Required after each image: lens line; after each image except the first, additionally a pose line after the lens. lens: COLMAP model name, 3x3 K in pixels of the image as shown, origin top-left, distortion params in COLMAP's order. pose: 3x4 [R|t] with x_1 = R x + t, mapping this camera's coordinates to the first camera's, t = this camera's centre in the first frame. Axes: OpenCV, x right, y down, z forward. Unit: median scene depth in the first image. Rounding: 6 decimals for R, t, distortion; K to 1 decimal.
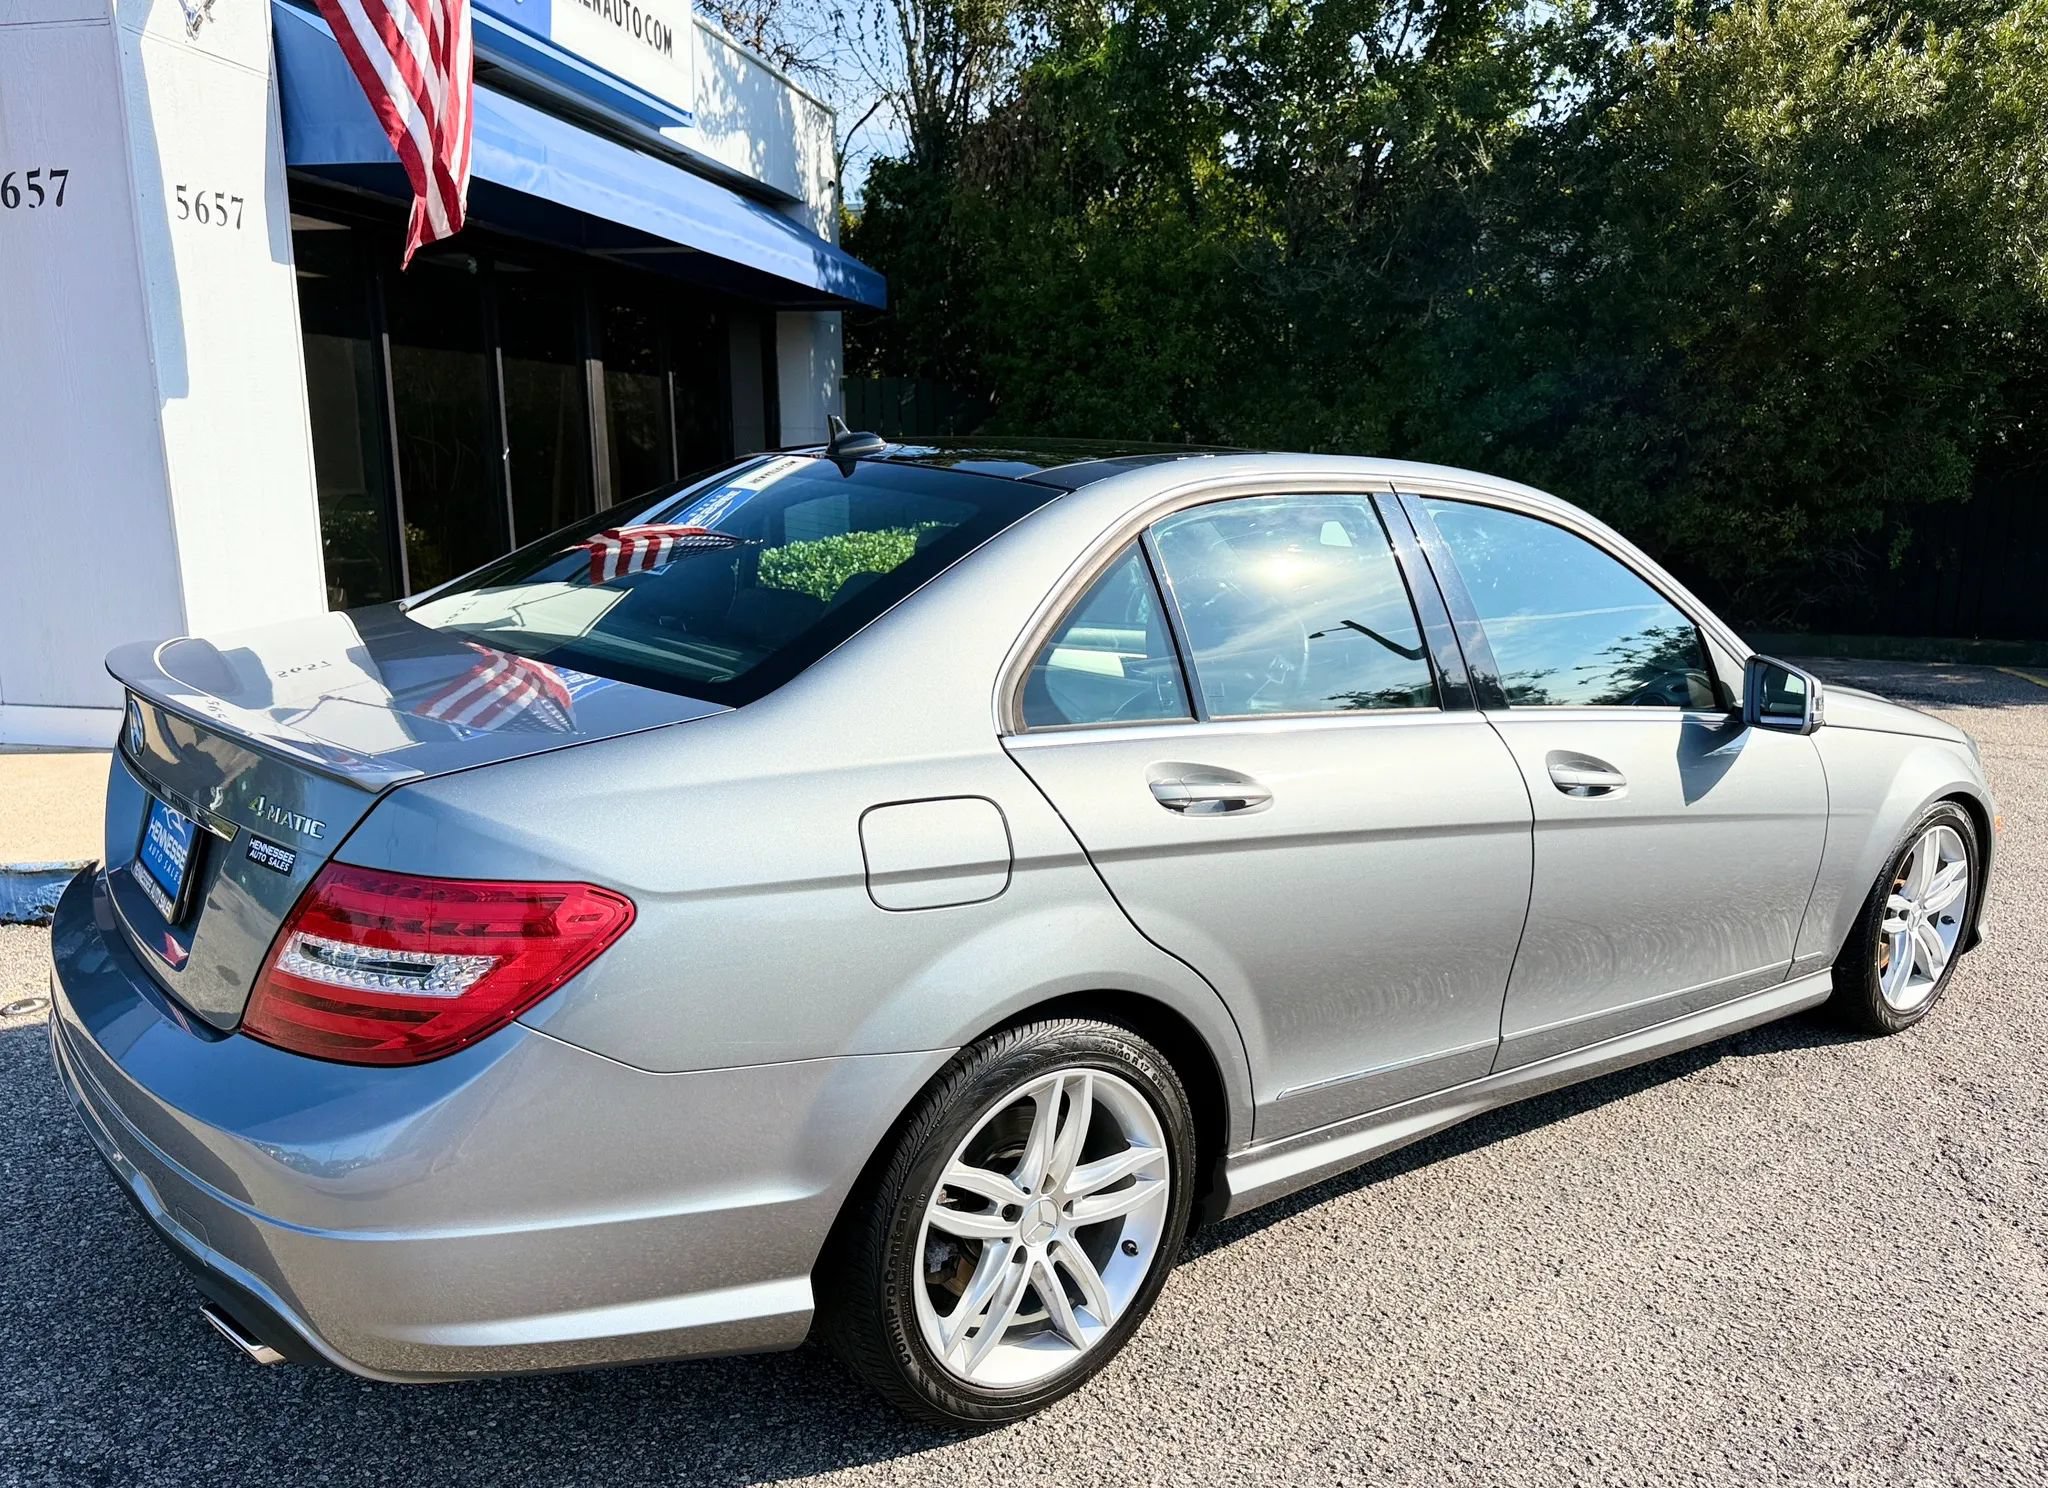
lens RADIAL K [[1579.6, 0, 1029.8], [0, 1579.6, 801.3], [0, 0, 1]] dist [0.086459, -0.124083]
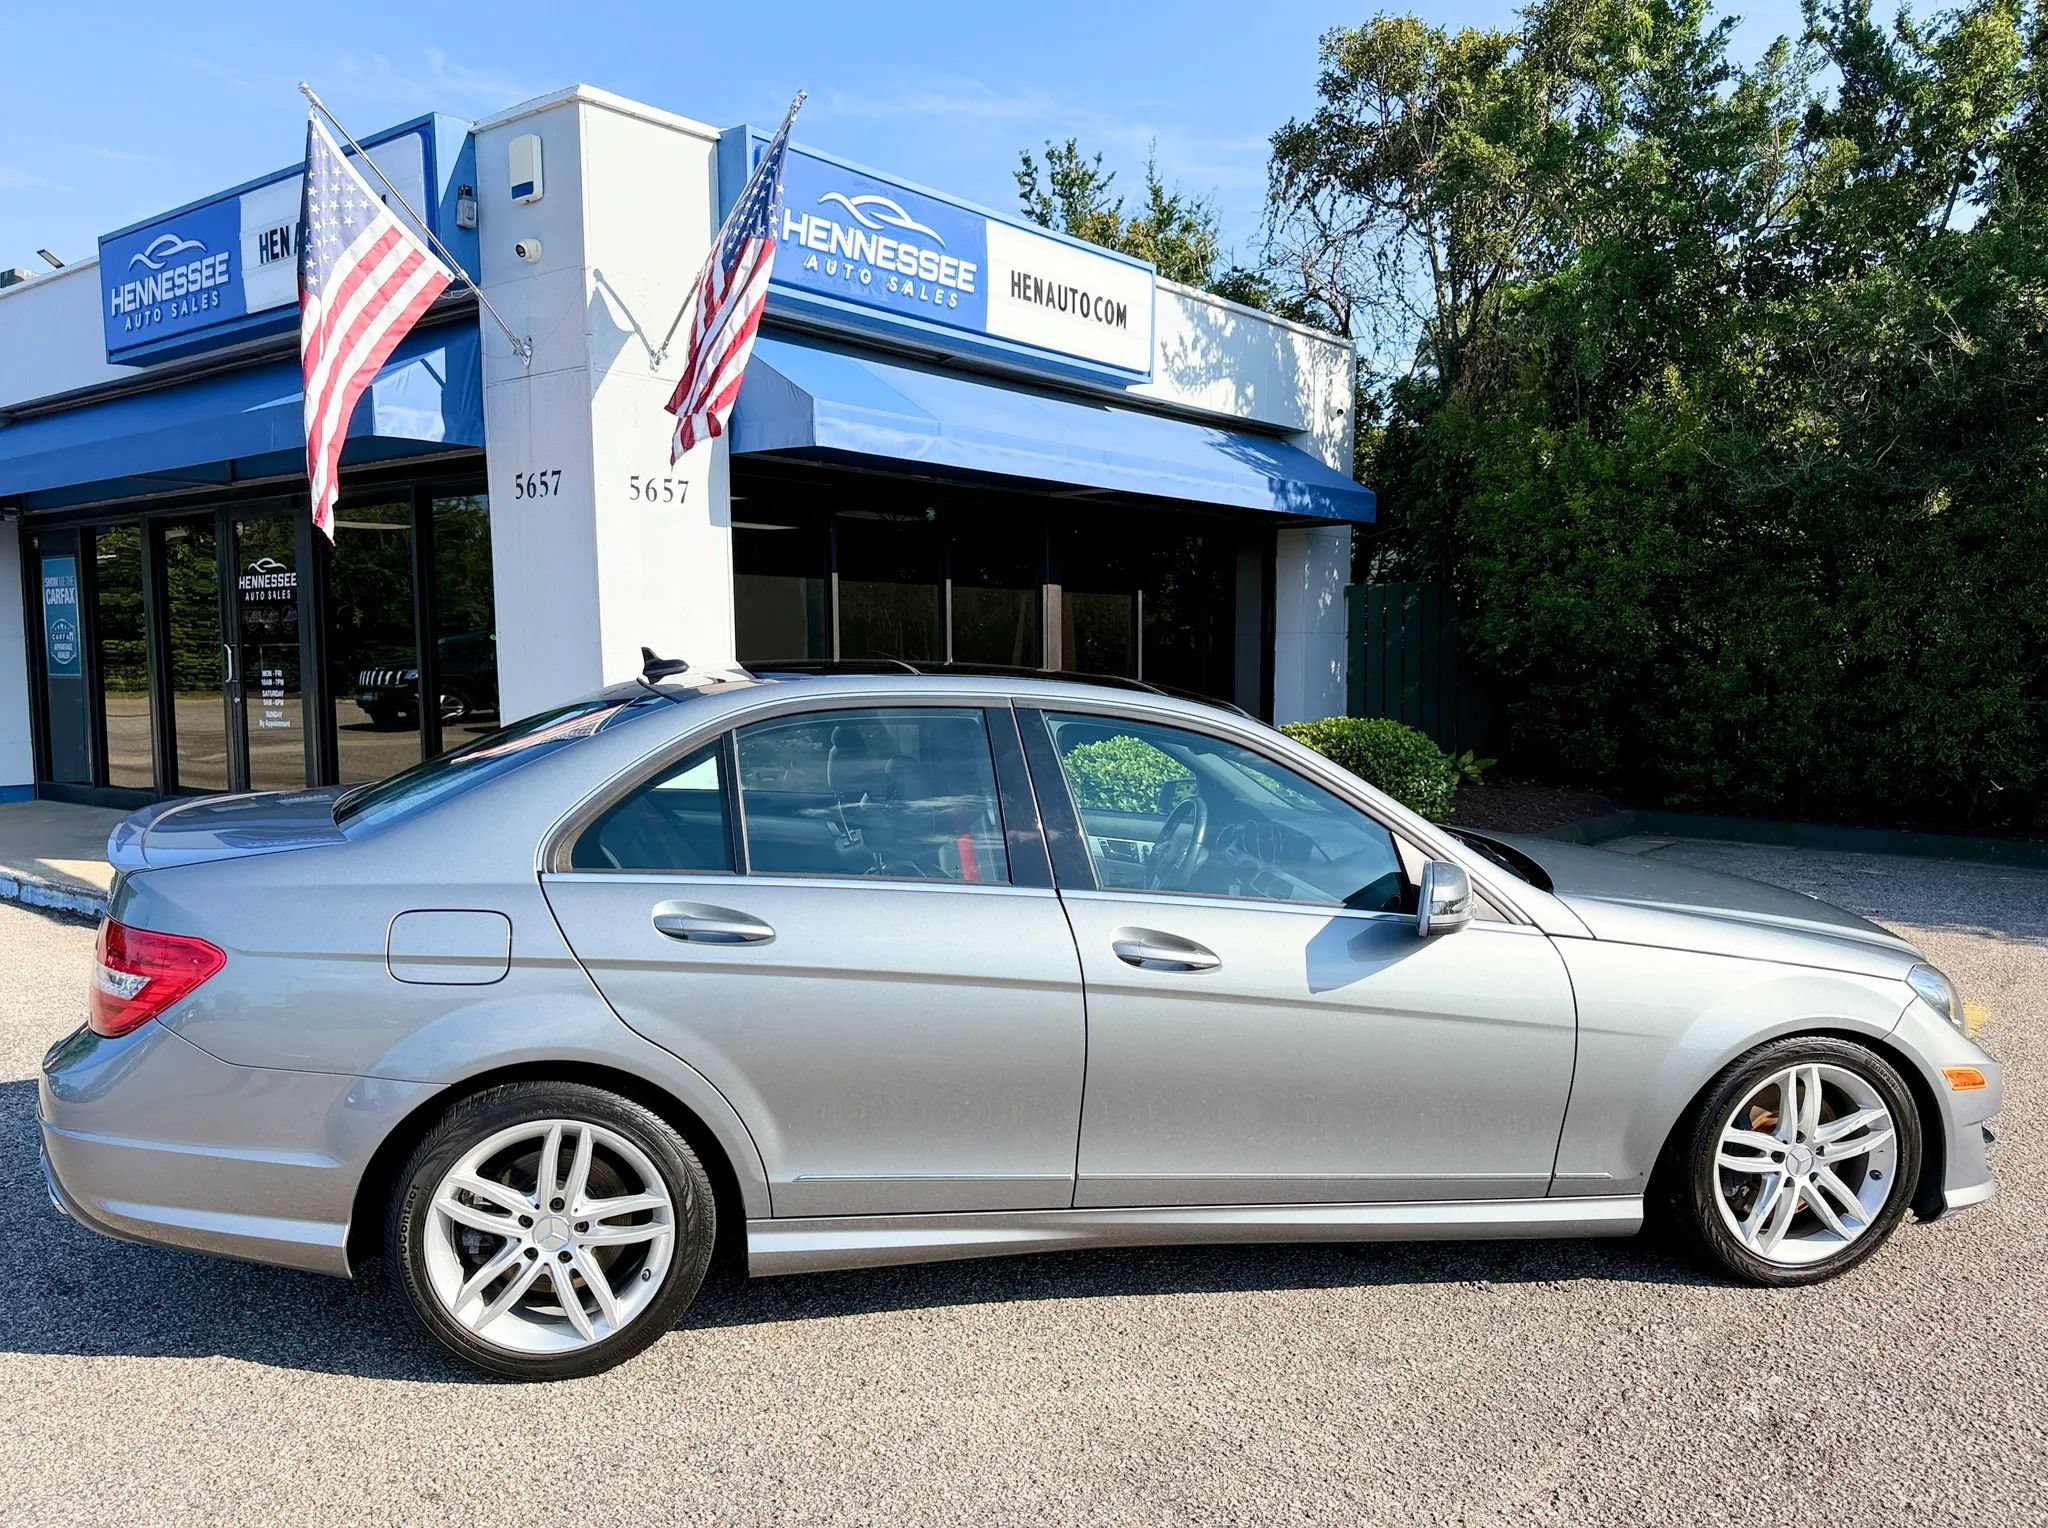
lens RADIAL K [[1577.2, 0, 1018.3], [0, 1577.2, 803.2], [0, 0, 1]] dist [0.086187, -0.138029]
pose [[0.889125, 0.037493, -0.456126, 0.406033], [-0.091296, 0.991138, -0.096493, -0.001809], [0.448466, 0.127436, 0.884668, -0.030607]]
